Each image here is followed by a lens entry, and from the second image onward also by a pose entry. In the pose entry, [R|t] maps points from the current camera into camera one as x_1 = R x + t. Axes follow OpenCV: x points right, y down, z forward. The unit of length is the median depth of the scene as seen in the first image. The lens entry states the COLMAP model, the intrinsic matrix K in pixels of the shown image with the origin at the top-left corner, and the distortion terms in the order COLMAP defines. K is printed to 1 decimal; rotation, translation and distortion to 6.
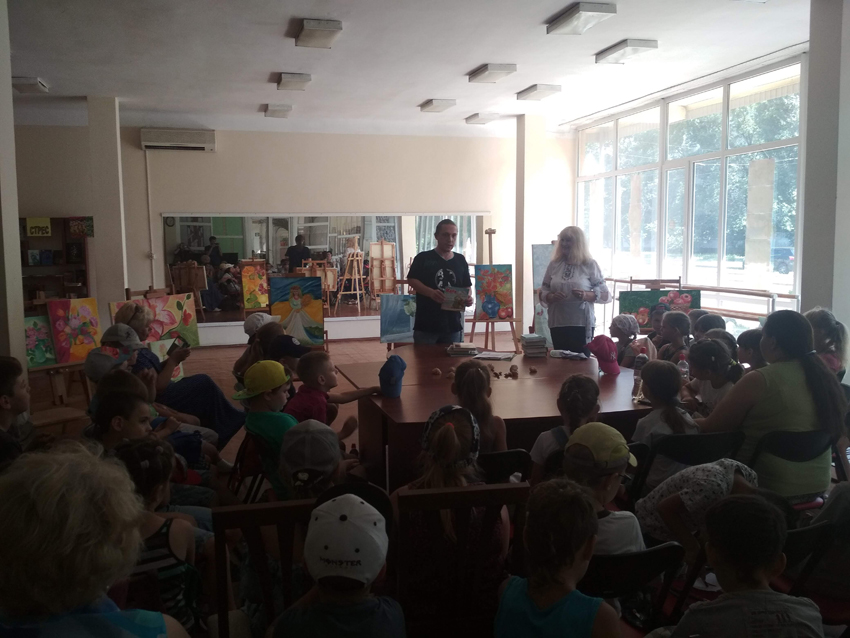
lens RADIAL K [[776.2, 0, 425.0], [0, 776.2, 319.0], [0, 0, 1]] dist [0.081447, -0.198808]
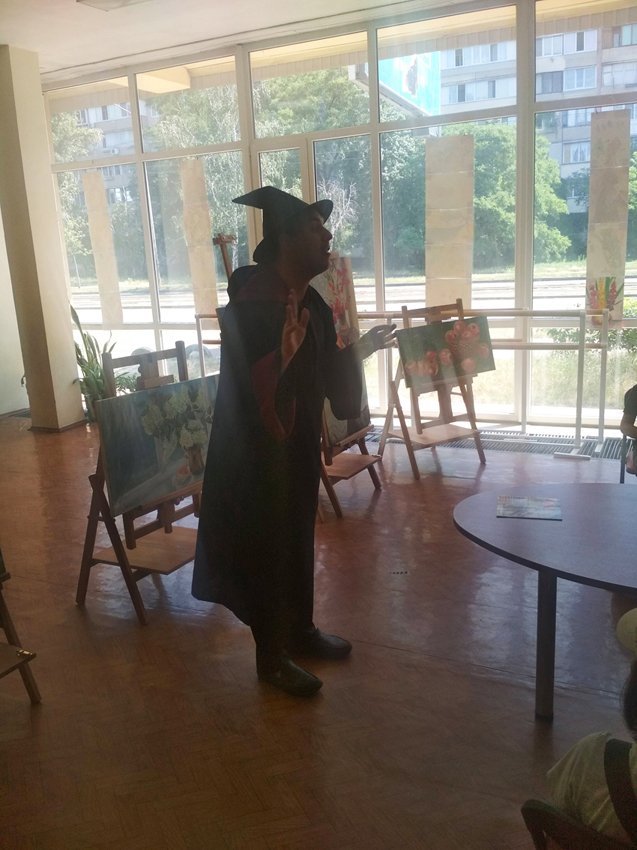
lens RADIAL K [[776.2, 0, 314.3], [0, 776.2, 424.2], [0, 0, 1]] dist [0.081447, -0.198808]
pose [[0.665690, -0.195346, 0.720206, -0.209127], [0.120817, 0.980609, 0.154305, -0.051057], [-0.736383, -0.015706, 0.676383, 0.468929]]
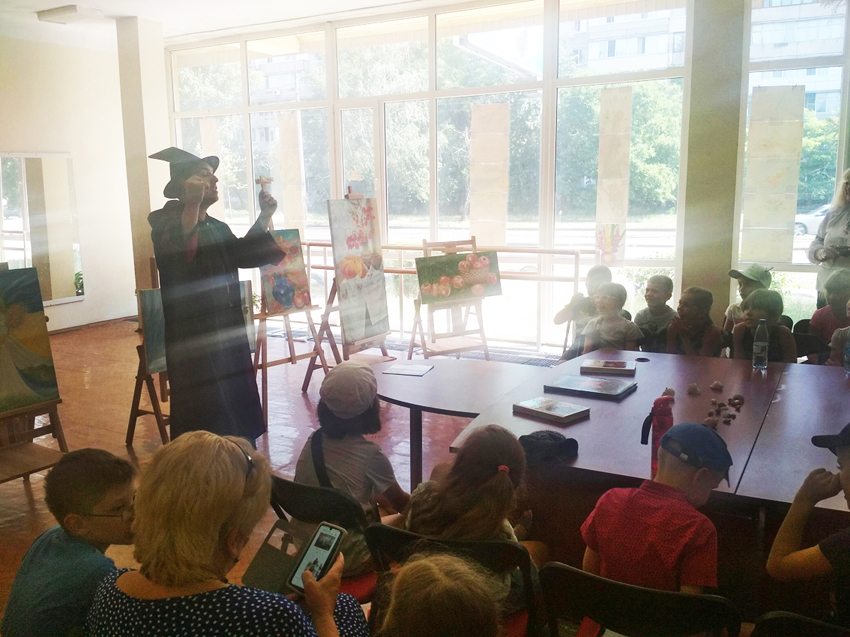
lens RADIAL K [[776.2, 0, 425.0], [0, 776.2, 318.5], [0, 0, 1]] dist [0.081447, -0.198808]
pose [[0.709723, -0.120048, 0.694178, -0.233979], [0.078808, 0.992718, 0.091103, -0.035166], [-0.700059, -0.009952, 0.714015, 0.321811]]
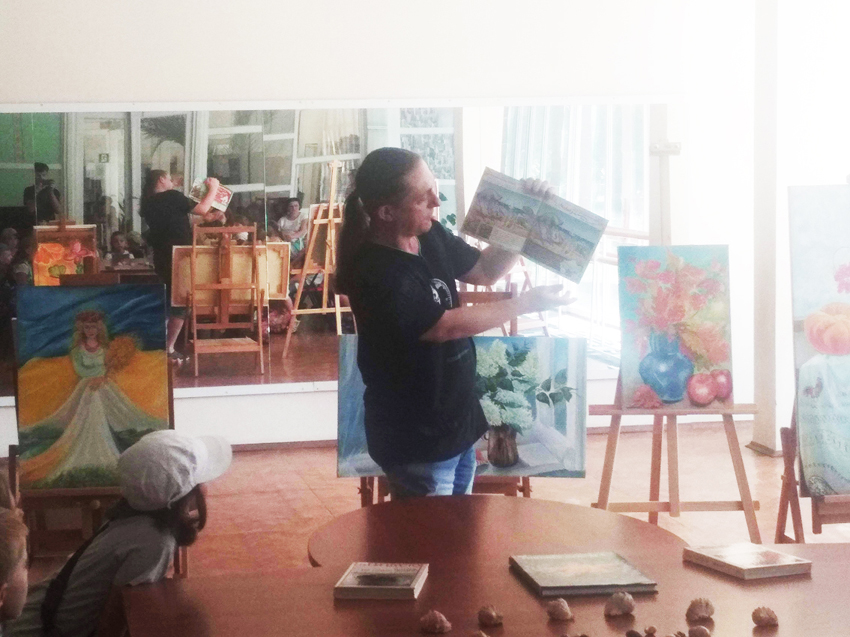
lens RADIAL K [[1816.6, 0, 425.0], [0, 1816.6, 318.5], [0, 0, 1]] dist [0.456547, -5.410283]
pose [[0.996567, -0.000070, -0.082788, 0.035167], [-0.001415, 0.999839, -0.017872, -0.018058], [0.082776, 0.017927, 0.996407, 0.147646]]
